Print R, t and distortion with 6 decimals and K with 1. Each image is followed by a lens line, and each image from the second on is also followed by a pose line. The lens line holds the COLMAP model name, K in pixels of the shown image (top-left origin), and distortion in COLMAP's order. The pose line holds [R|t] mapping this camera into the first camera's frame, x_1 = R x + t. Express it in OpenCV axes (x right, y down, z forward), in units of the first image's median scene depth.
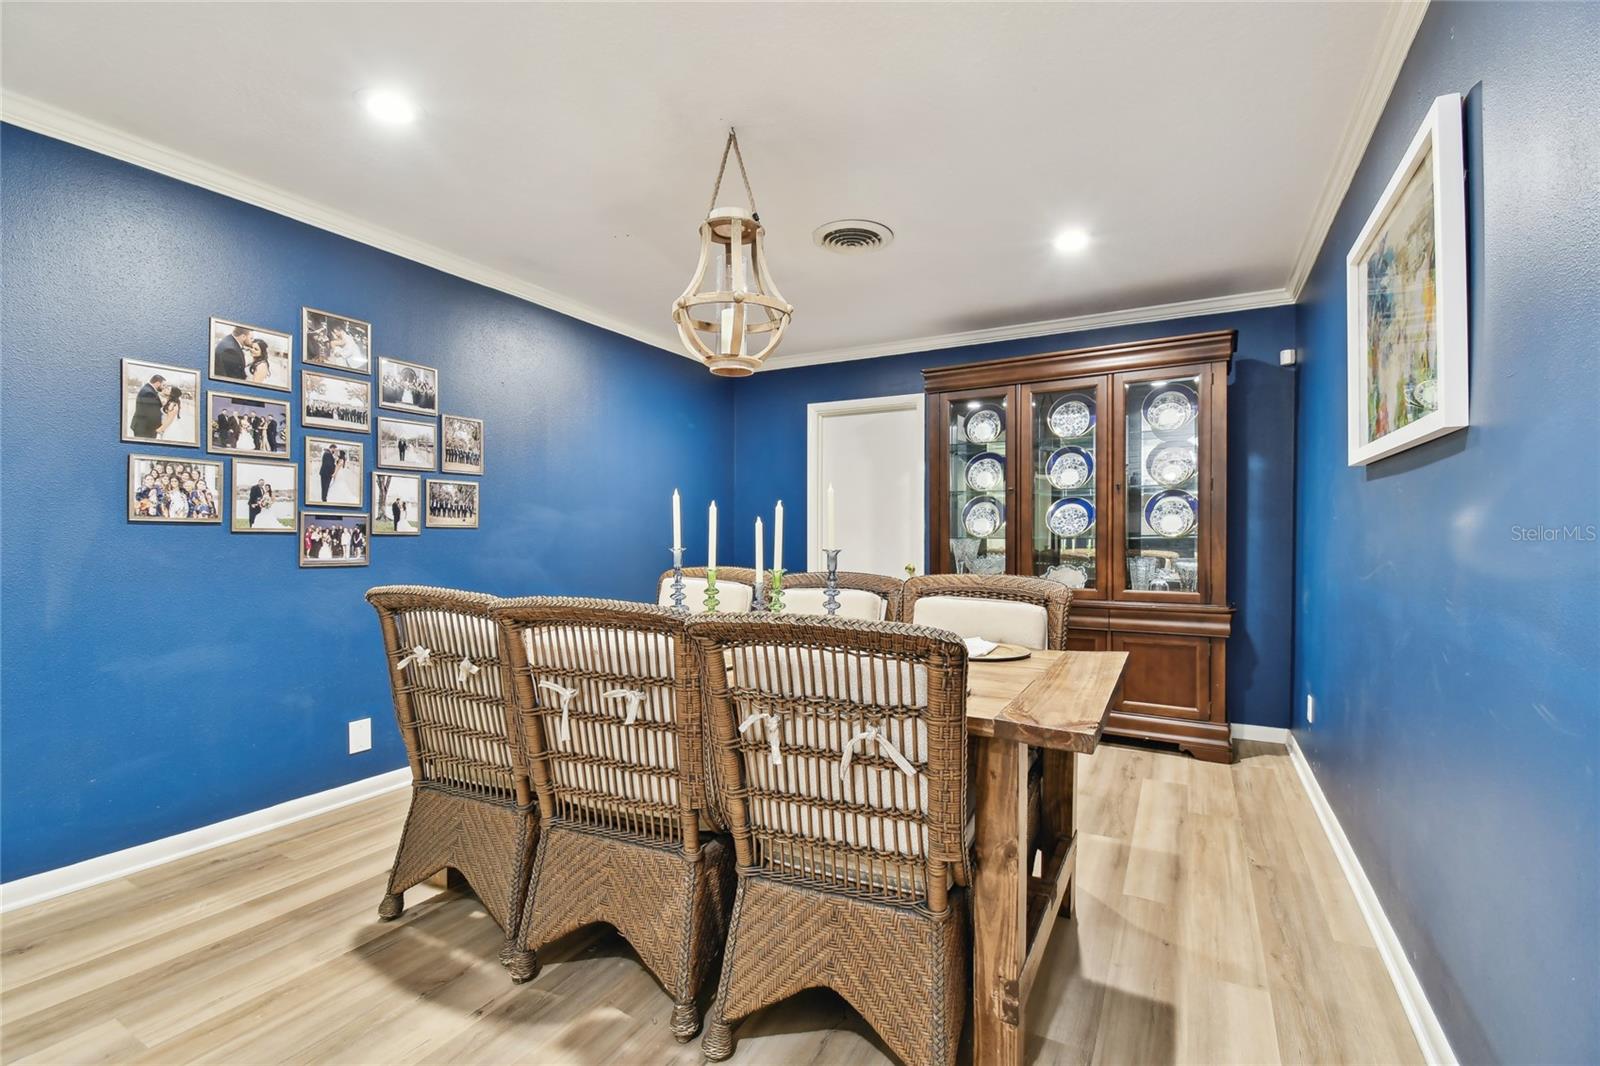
lens RADIAL K [[702.6, 0, 801.7], [0, 702.6, 519.2], [0, 0, 1]] dist [0.054650, -0.024586]
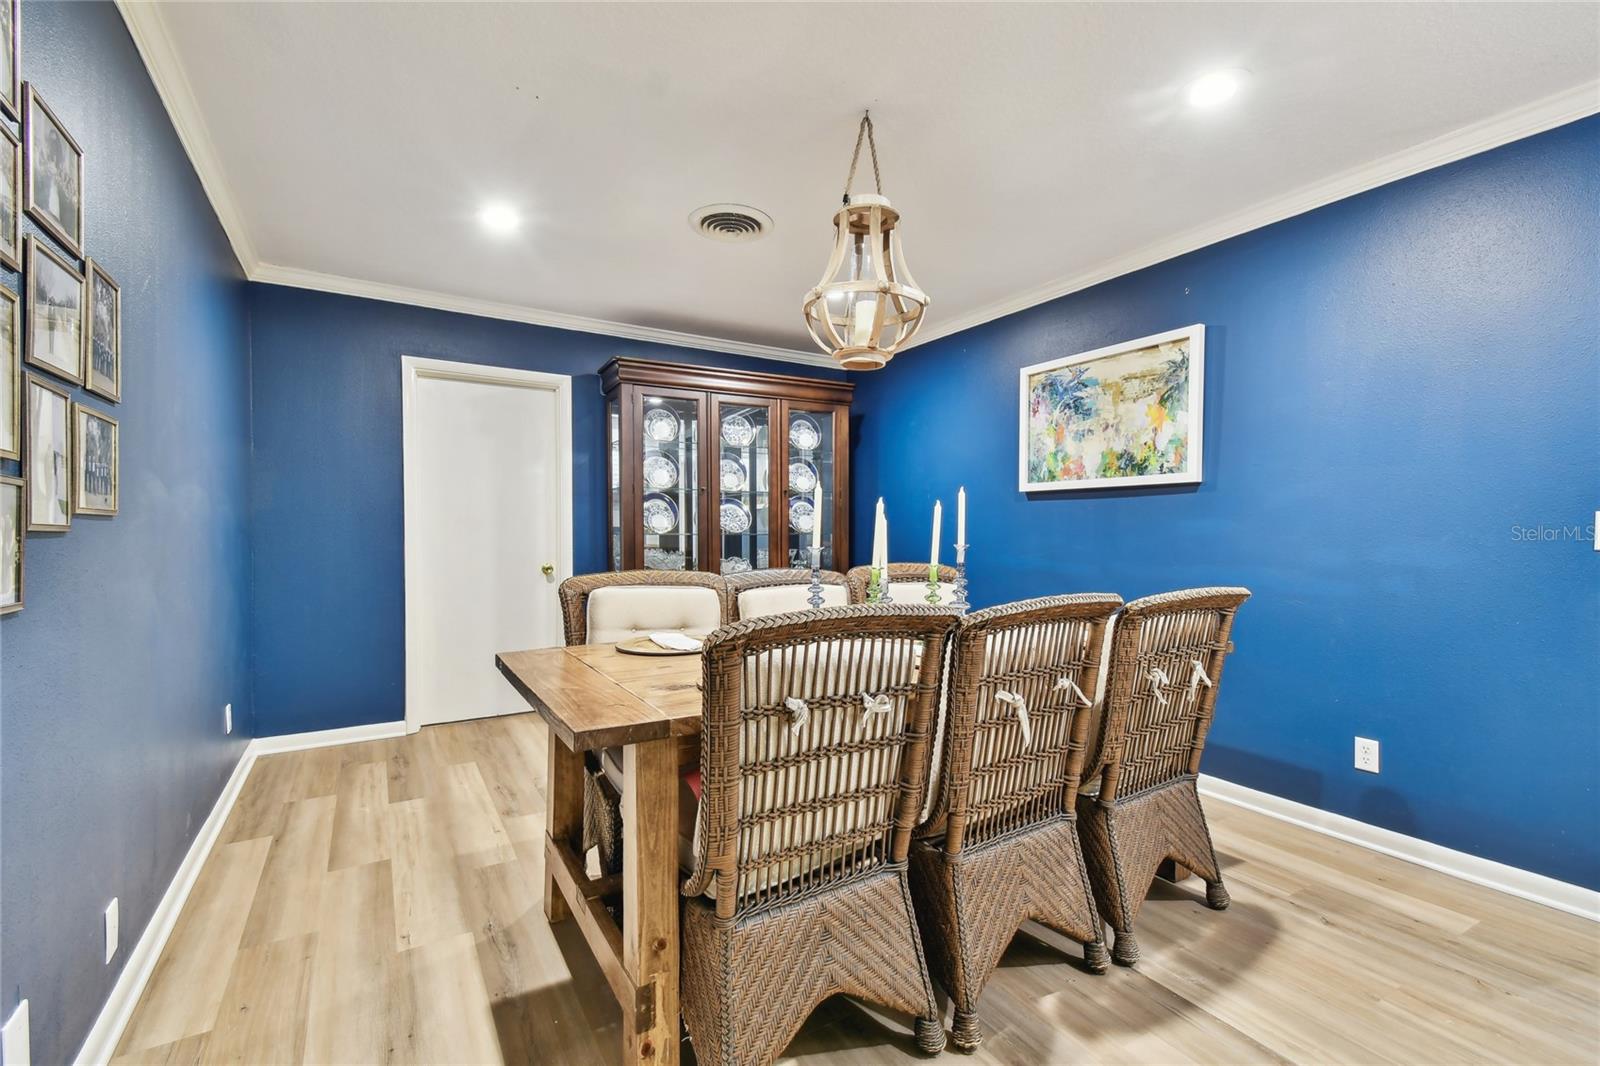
lens RADIAL K [[702.6, 0, 801.7], [0, 702.6, 519.2], [0, 0, 1]] dist [0.054650, -0.024586]
pose [[0.517331, 0.011742, 0.855705, -0.829799], [-0.016648, 0.999855, -0.003655, 0.009022], [-0.855624, -0.012354, 0.517451, 0.489640]]
